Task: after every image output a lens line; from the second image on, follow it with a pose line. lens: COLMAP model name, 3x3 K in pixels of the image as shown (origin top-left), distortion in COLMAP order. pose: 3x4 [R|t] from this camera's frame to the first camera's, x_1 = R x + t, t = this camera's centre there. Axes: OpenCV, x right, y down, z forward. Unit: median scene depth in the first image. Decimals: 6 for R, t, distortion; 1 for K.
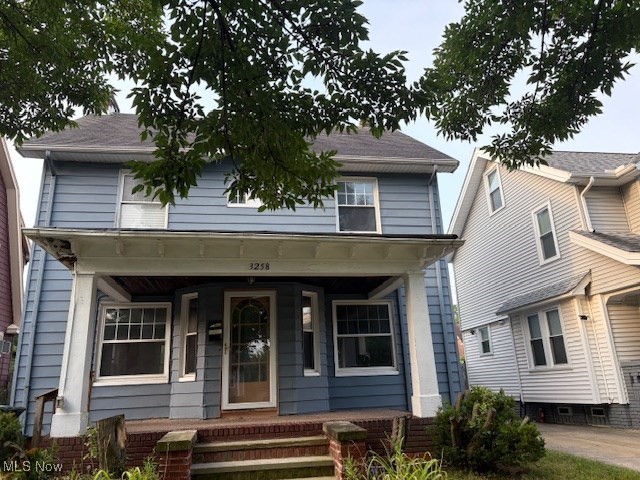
lens RADIAL K [[483.9, 0, 319.3], [0, 483.9, 240.8], [0, 0, 1]] dist [0.044711, -0.020188]
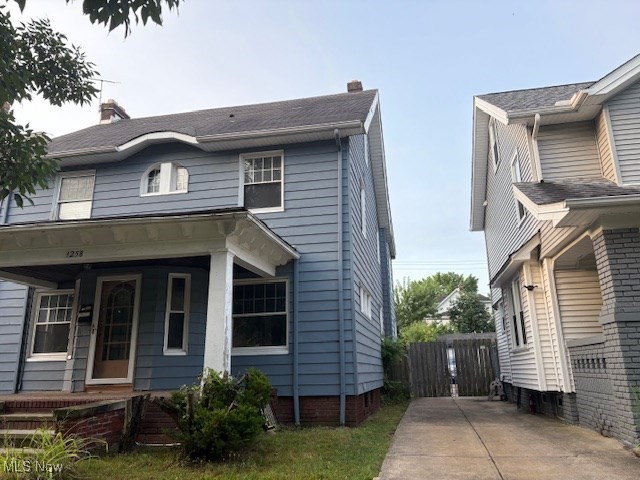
lens RADIAL K [[483.9, 0, 320.7], [0, 483.9, 238.9], [0, 0, 1]] dist [0.044711, -0.020188]
pose [[0.936482, -0.068754, -0.343911, 0.559372], [0.082930, 0.996199, 0.026663, 0.026845], [0.340771, -0.053490, 0.938623, 0.128509]]
